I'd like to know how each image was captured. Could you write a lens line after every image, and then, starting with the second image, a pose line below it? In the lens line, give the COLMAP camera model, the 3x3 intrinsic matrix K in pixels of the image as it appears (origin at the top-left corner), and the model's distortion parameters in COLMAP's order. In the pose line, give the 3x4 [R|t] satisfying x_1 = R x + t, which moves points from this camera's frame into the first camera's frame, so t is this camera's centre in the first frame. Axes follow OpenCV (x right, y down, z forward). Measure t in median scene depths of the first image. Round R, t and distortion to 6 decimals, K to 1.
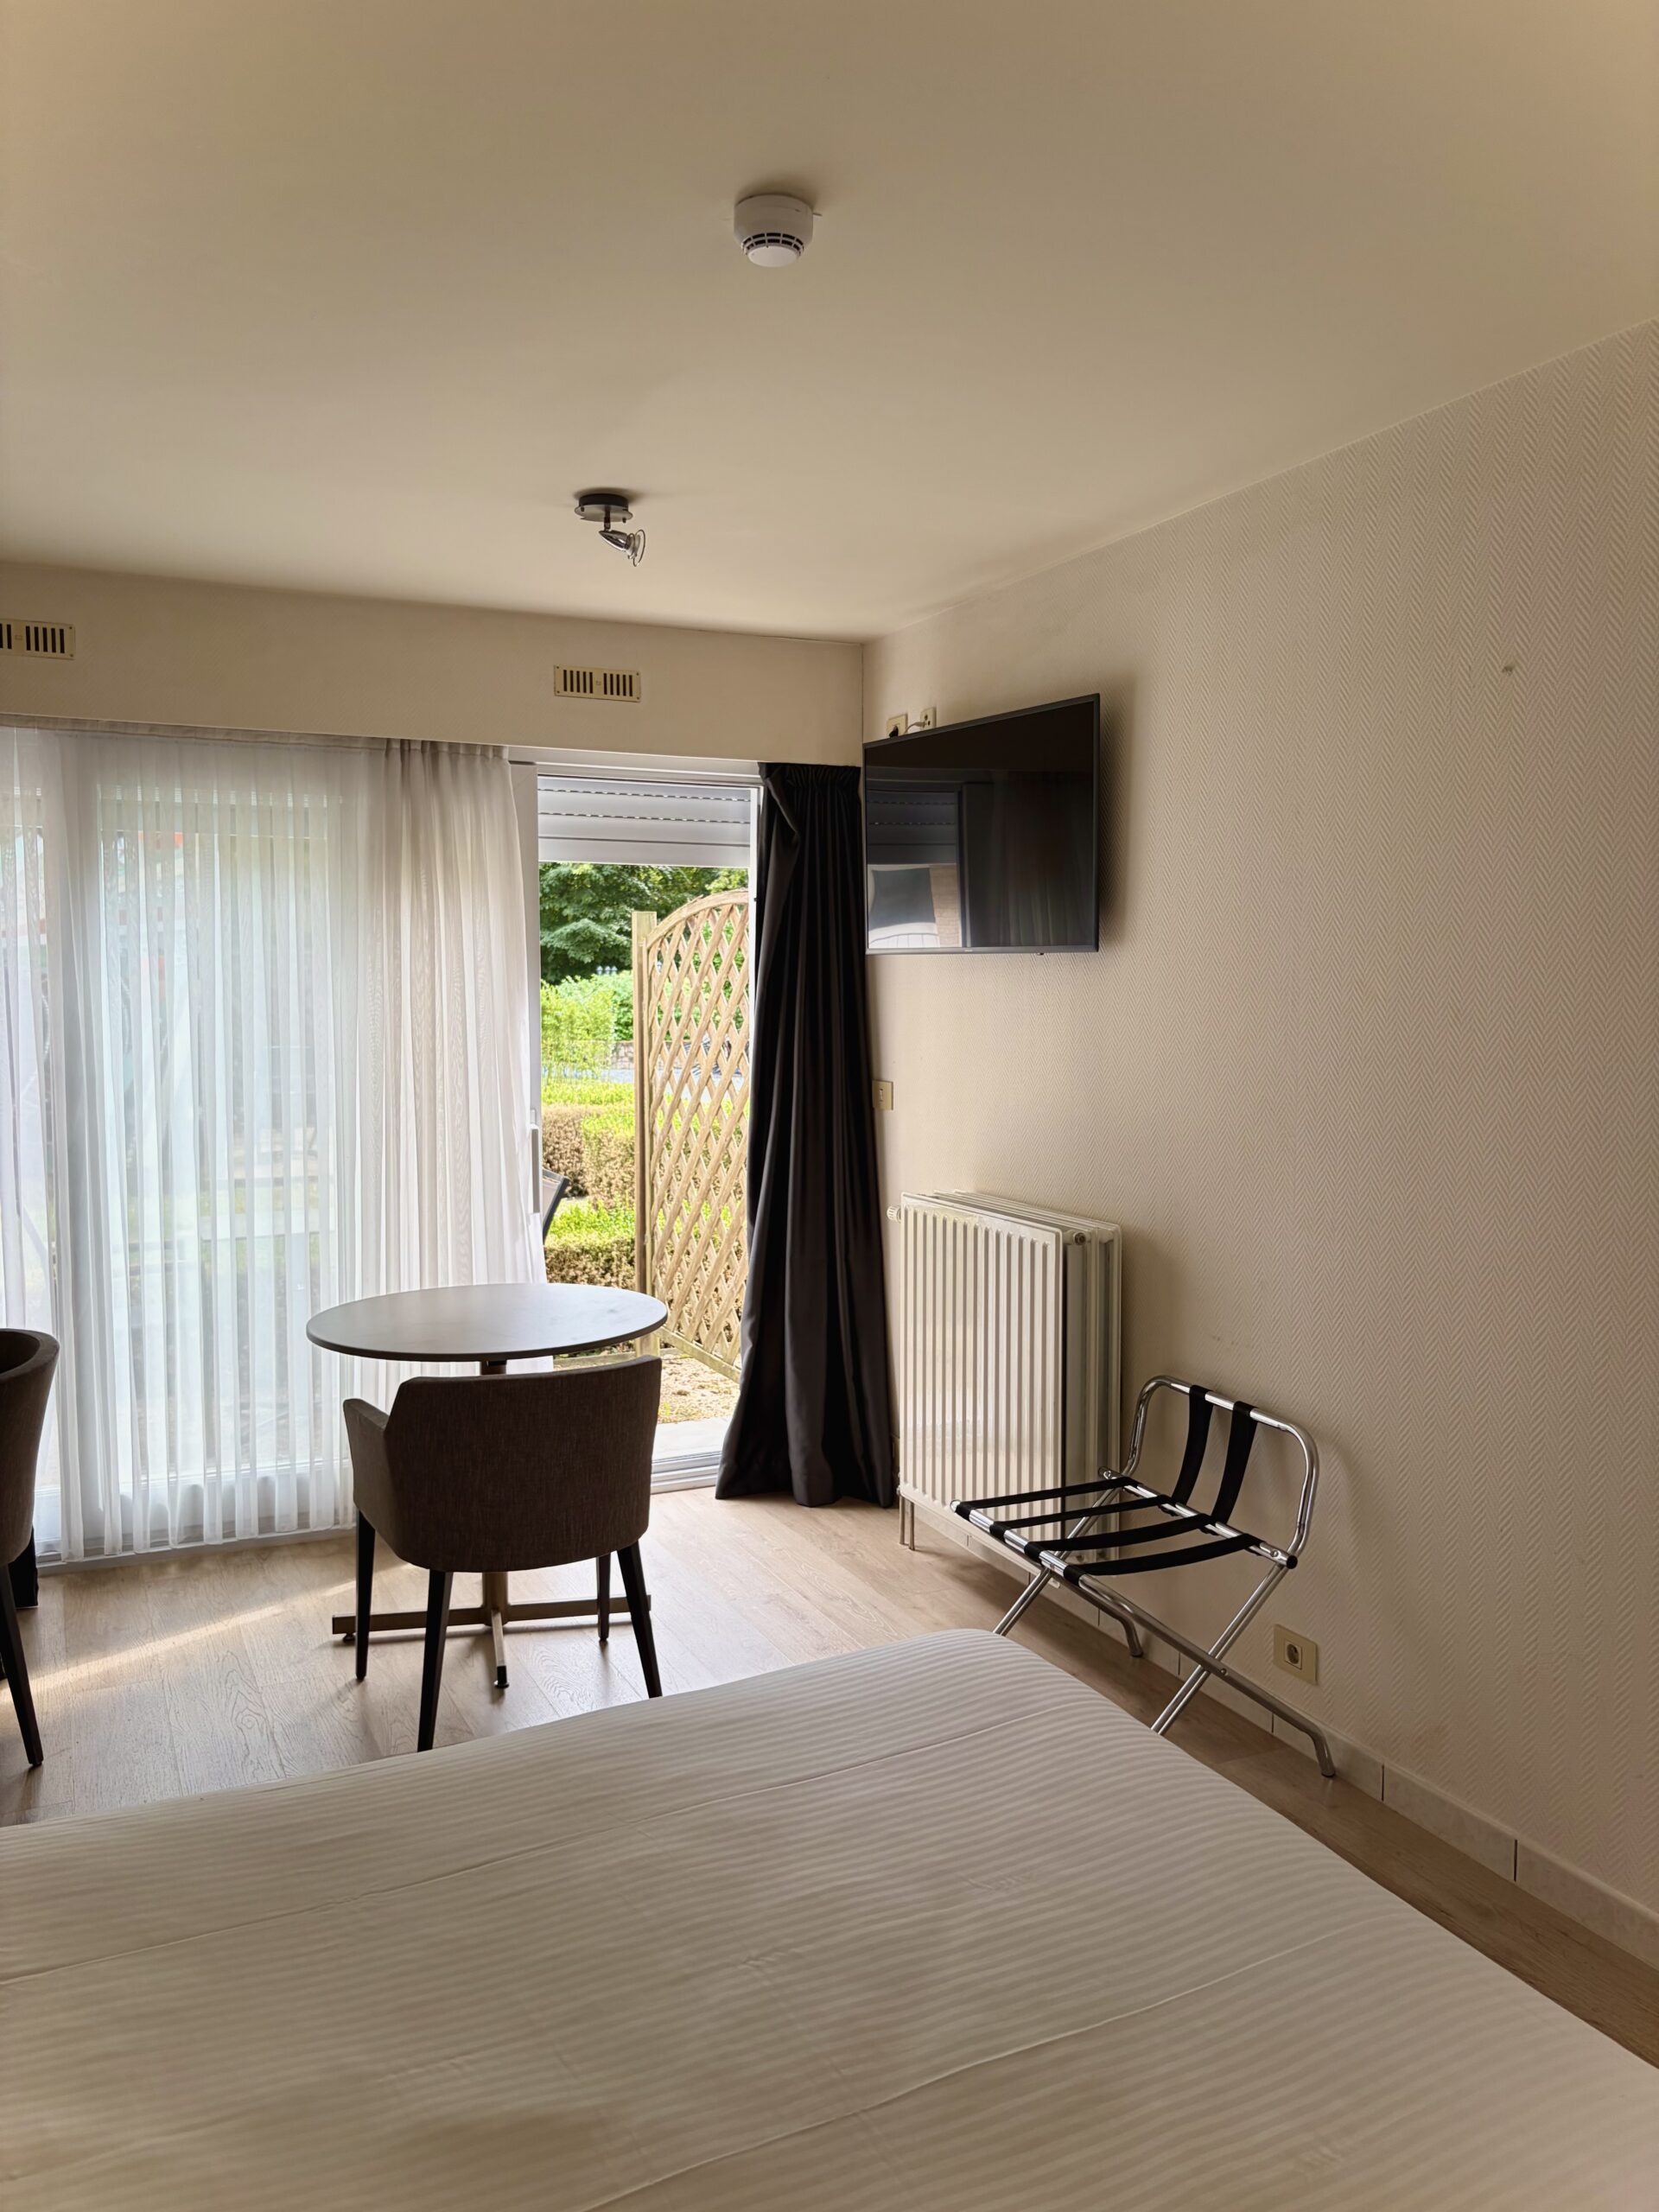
lens RADIAL K [[1668.8, 0, 813.5], [0, 1668.8, 1102.1], [0, 0, 1]] dist [-0.057415, 0.088110]
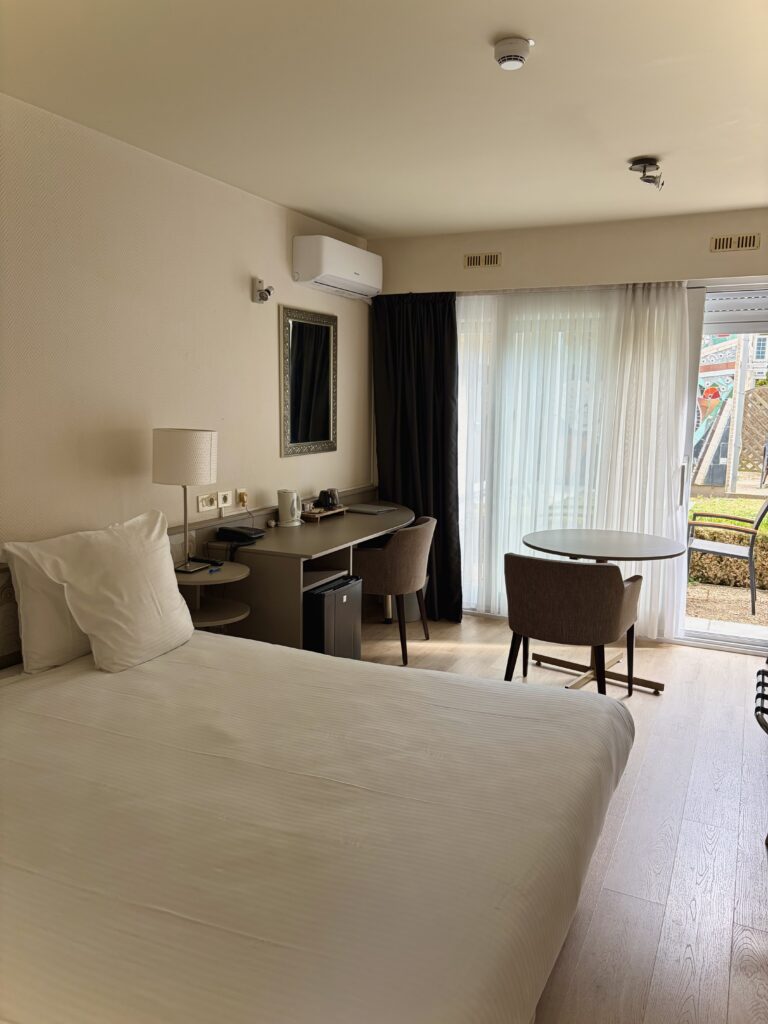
lens RADIAL K [[772.6, 0, 376.6], [0, 772.6, 510.2], [0, 0, 1]] dist [-0.057415, 0.088110]
pose [[0.625498, 0.113016, -0.771998, 0.363274], [-0.060530, 0.993501, 0.096399, 0.003973], [0.777875, -0.013568, 0.628273, 0.090359]]
